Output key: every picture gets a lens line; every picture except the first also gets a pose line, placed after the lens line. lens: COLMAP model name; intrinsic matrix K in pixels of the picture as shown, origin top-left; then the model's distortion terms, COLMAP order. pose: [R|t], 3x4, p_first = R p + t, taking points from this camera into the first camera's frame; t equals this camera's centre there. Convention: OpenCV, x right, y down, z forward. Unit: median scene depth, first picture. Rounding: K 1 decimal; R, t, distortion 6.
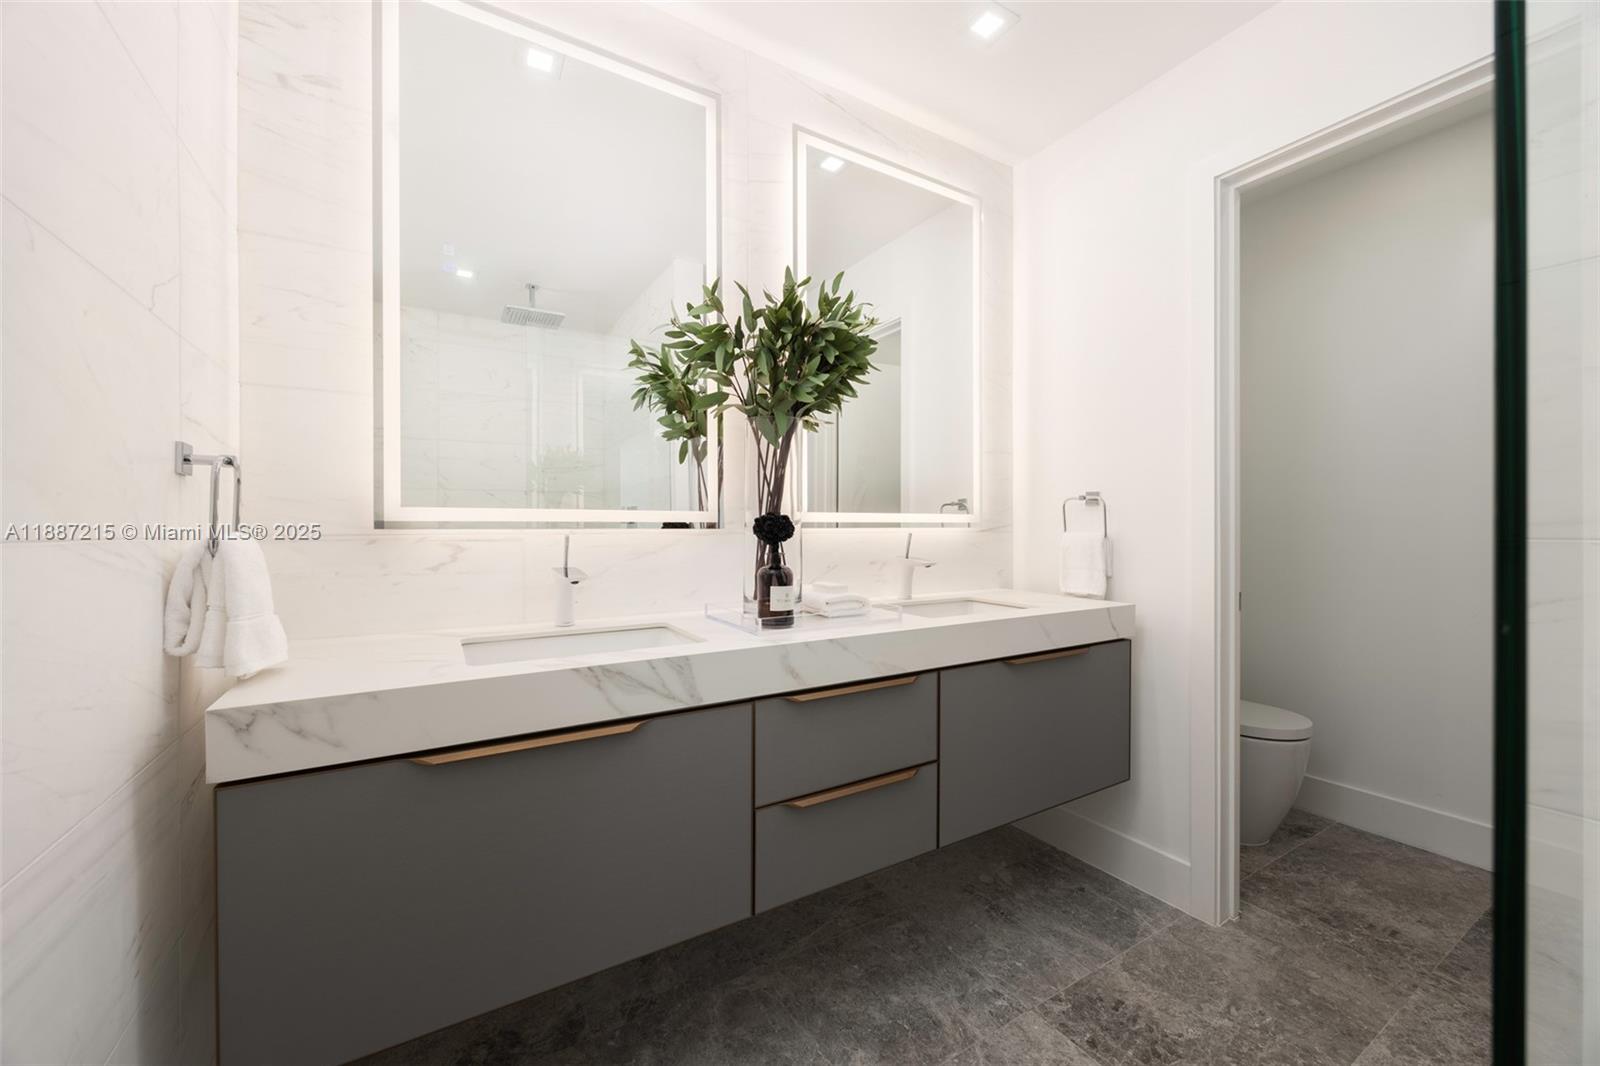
lens RADIAL K [[622.3, 0, 800.0], [0, 622.3, 533.0], [0, 0, 1]] dist [0.023034, 0.000060]
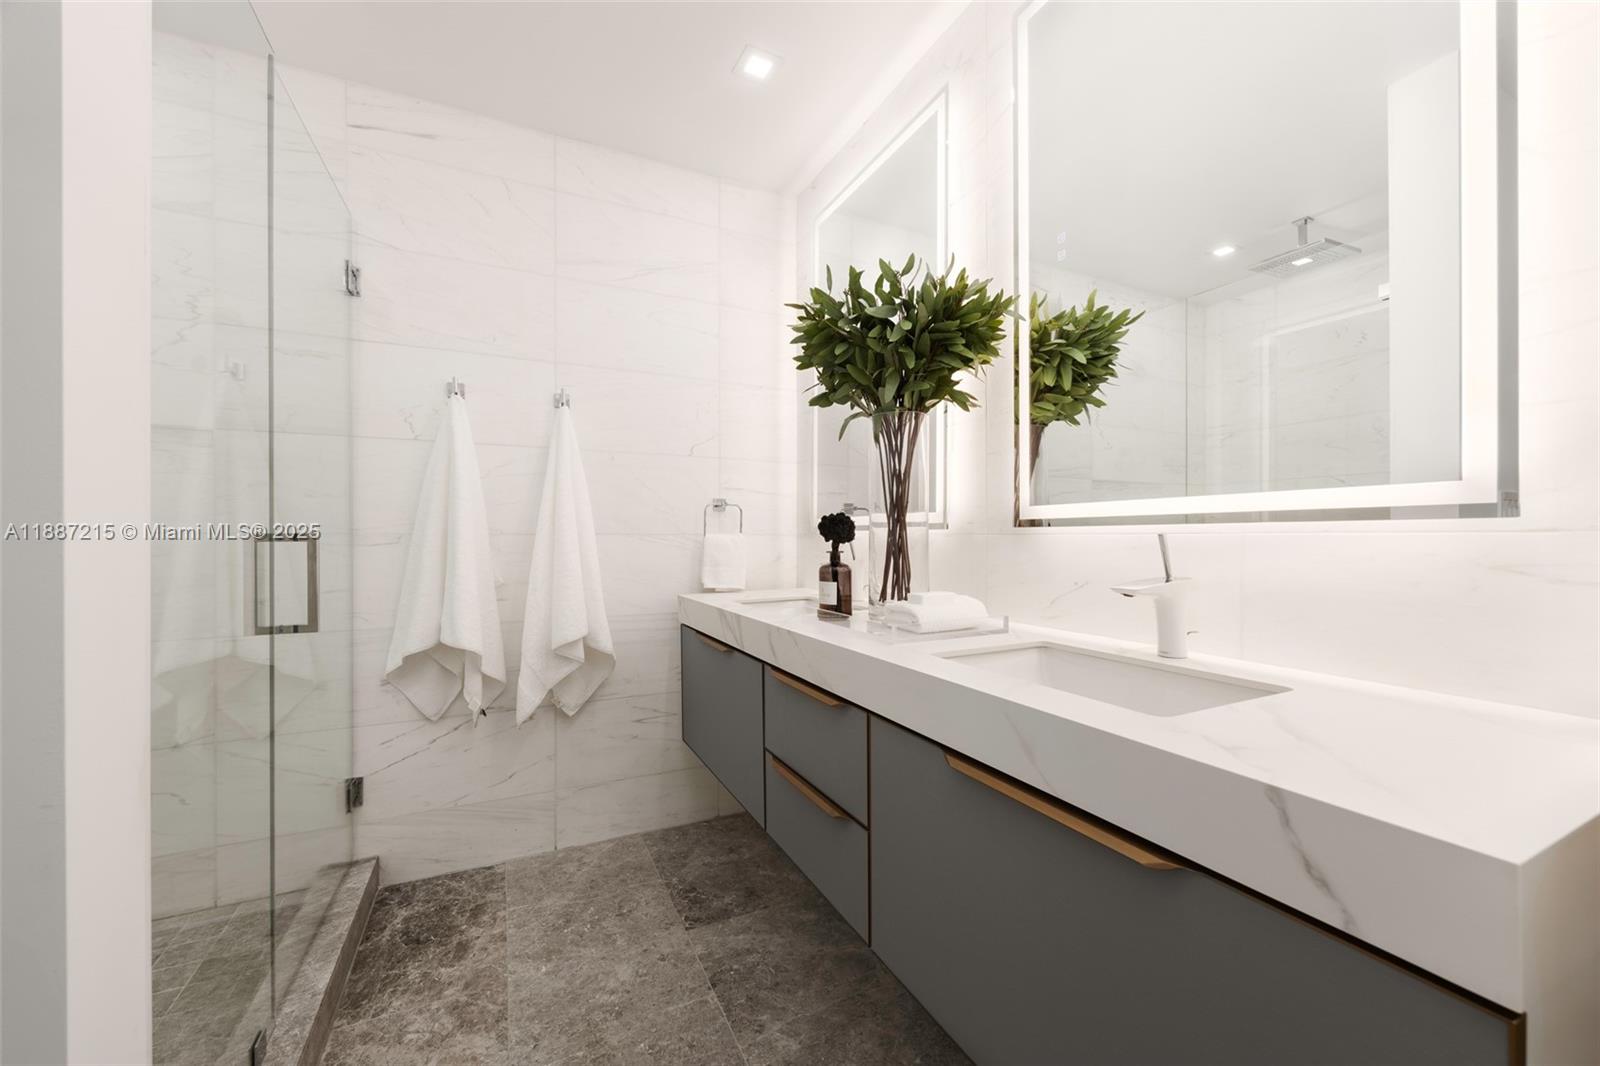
lens RADIAL K [[622.3, 0, 800.0], [0, 622.3, 533.0], [0, 0, 1]] dist [0.023034, 0.000060]
pose [[-0.074384, 0.007453, -0.997202, 0.981962], [-0.000926, 0.999971, 0.007543, -0.003021], [0.997229, 0.001485, -0.074375, 0.972478]]
